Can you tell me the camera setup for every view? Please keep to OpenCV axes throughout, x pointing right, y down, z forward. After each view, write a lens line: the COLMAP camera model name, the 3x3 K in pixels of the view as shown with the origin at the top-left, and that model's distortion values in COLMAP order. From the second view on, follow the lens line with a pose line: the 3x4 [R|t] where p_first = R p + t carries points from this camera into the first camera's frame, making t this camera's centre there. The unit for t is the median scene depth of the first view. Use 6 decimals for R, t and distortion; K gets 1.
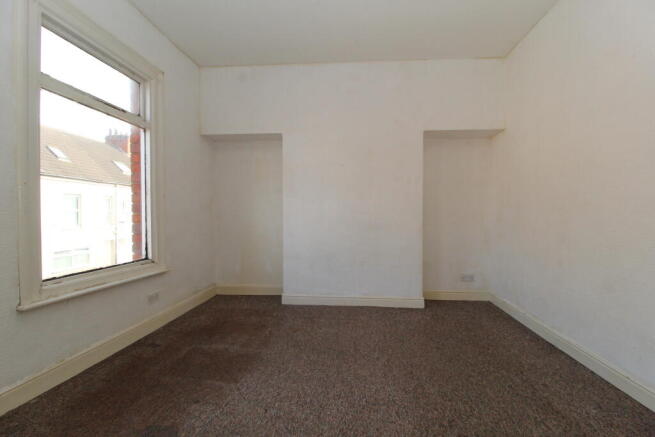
lens RADIAL K [[301.9, 0, 331.8], [0, 301.9, 218.7], [0, 0, 1]] dist [0.002993, -0.019242]
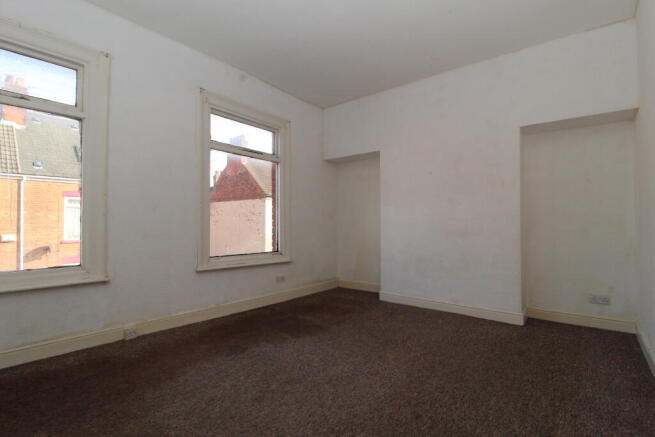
lens RADIAL K [[301.9, 0, 331.8], [0, 301.9, 218.7], [0, 0, 1]] dist [0.002993, -0.019242]
pose [[0.829251, -0.011574, -0.558756, 0.410907], [-0.009712, 0.999336, -0.035114, 0.024589], [0.558791, 0.034545, 0.828588, -0.062267]]
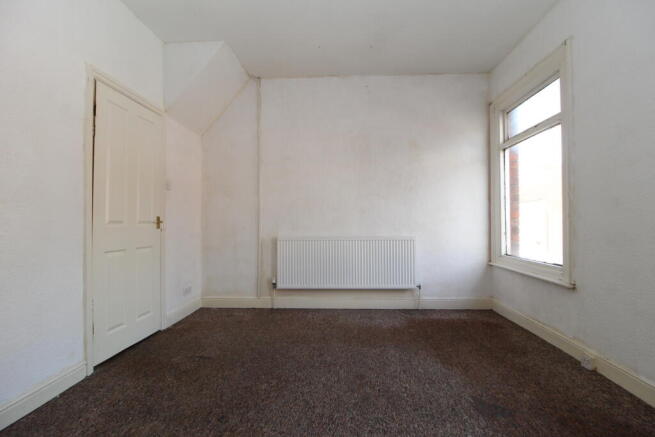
lens RADIAL K [[301.9, 0, 331.8], [0, 301.9, 218.7], [0, 0, 1]] dist [0.002993, -0.019242]
pose [[-0.998878, 0.002469, -0.047288, 0.046287], [0.002091, 0.999966, 0.008038, -0.010448], [0.047306, 0.007930, -0.998849, 1.071876]]
